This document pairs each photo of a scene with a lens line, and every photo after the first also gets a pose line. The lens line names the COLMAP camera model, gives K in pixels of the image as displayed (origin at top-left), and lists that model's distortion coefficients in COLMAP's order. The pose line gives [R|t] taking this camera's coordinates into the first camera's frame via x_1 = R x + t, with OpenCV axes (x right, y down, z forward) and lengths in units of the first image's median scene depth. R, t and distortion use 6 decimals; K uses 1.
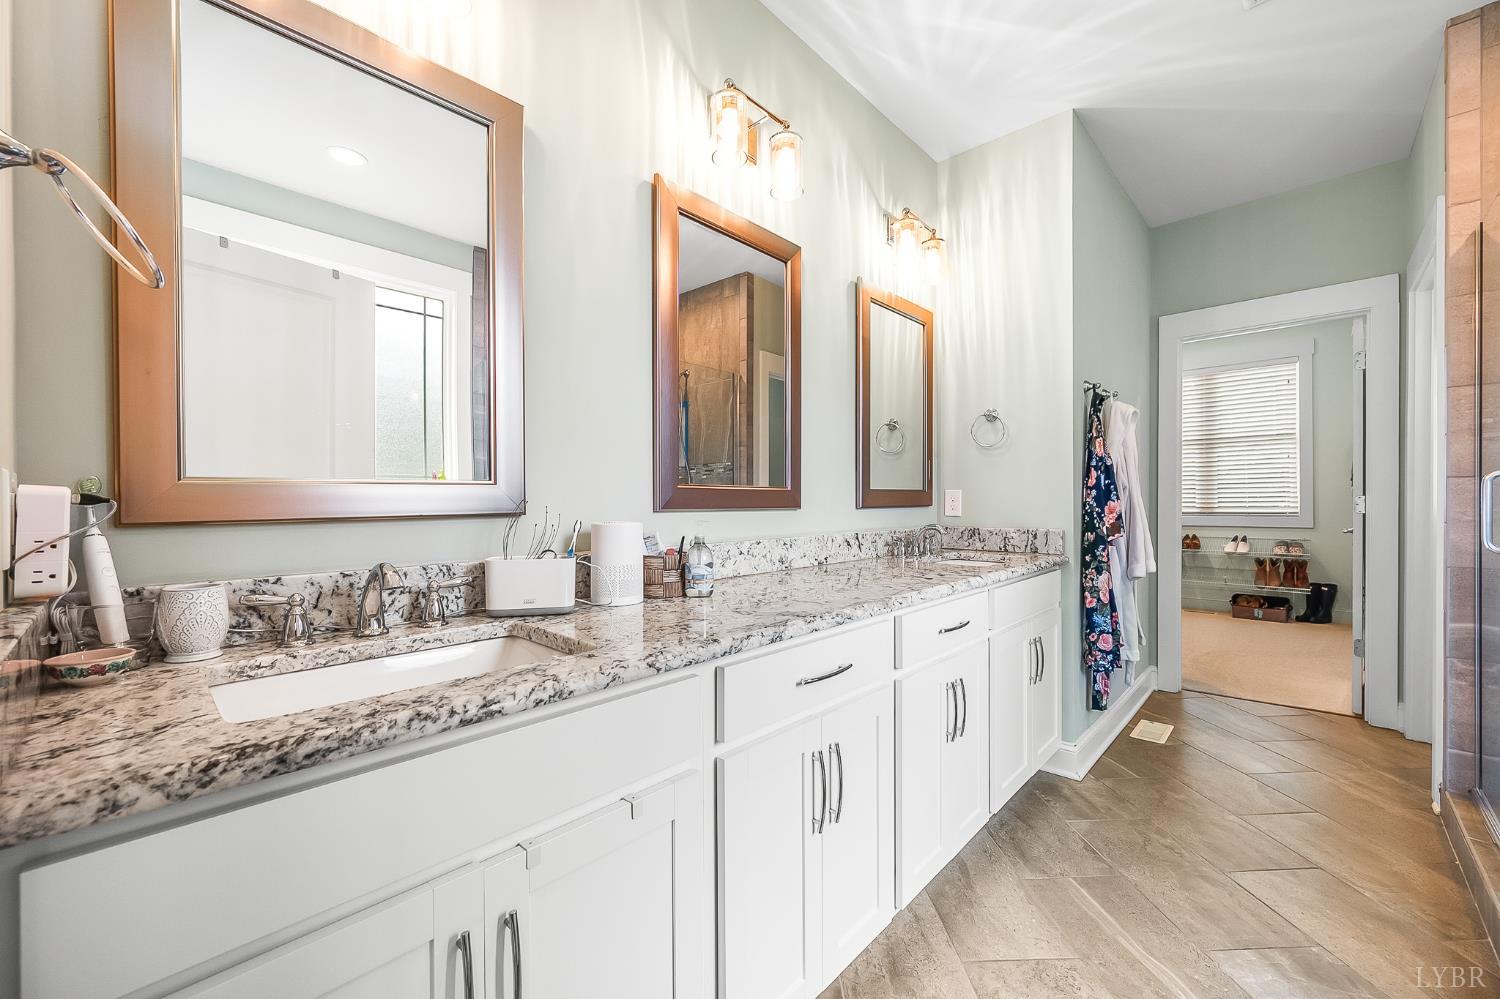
lens RADIAL K [[596.7, 0, 749.4], [0, 596.7, 502.7], [0, 0, 1]] dist [-0.002072, 0.000162]
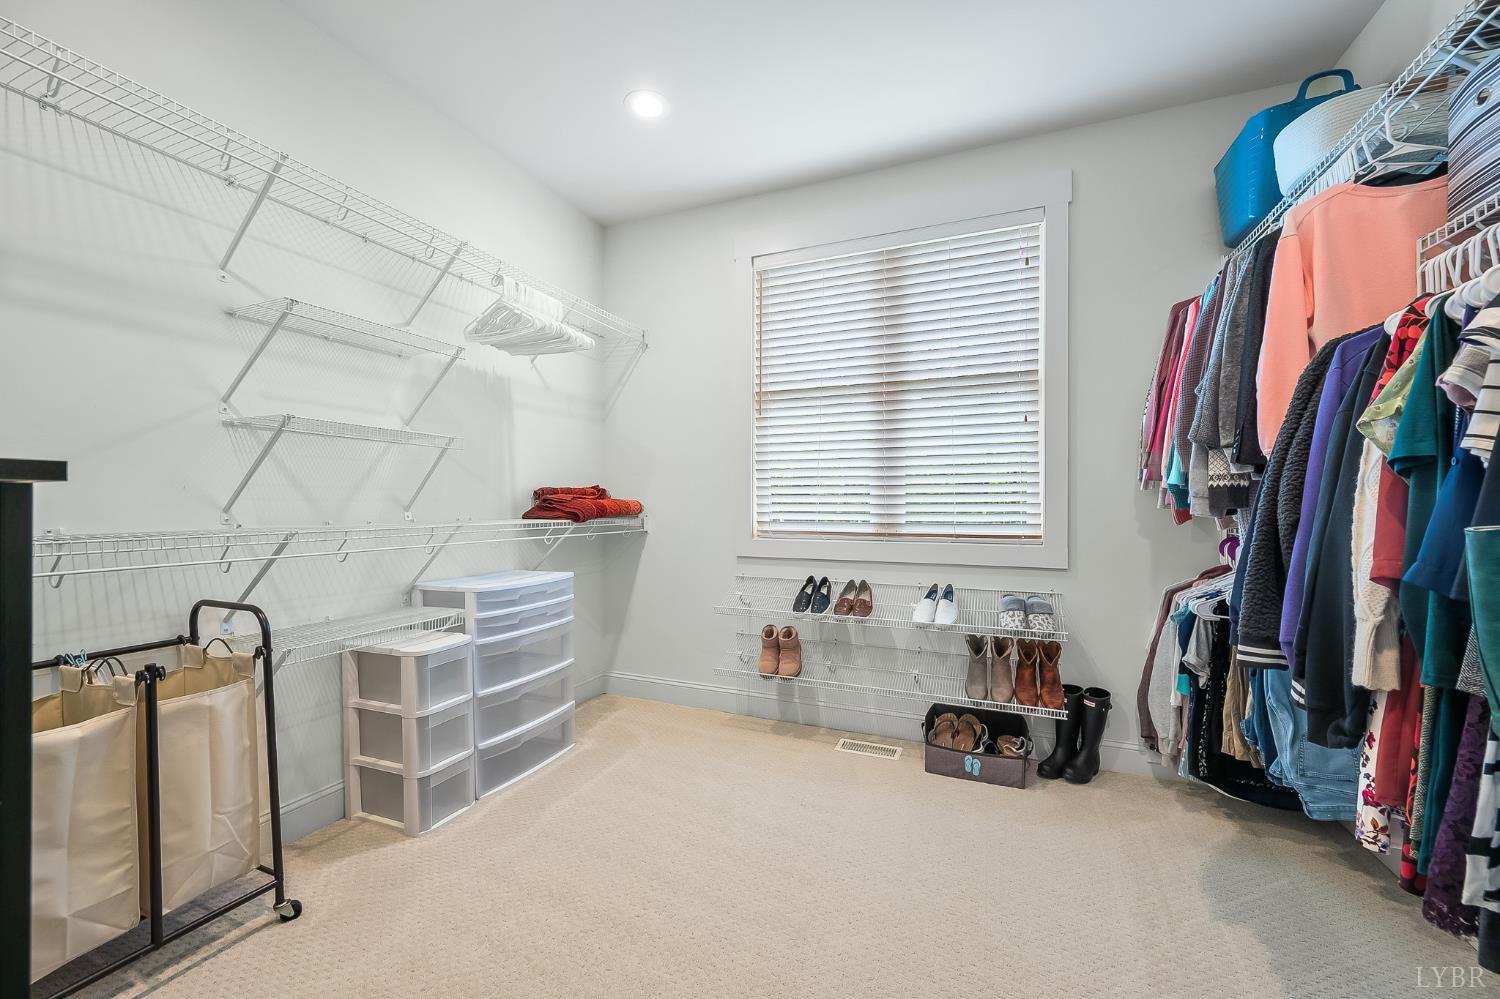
lens RADIAL K [[596.7, 0, 751.6], [0, 596.7, 503.6], [0, 0, 1]] dist [-0.002072, 0.000162]
pose [[0.940230, 0.010451, 0.340380, 0.539099], [-0.009278, 0.999944, -0.005074, -0.005231], [-0.340414, 0.001612, 0.940274, 0.629093]]
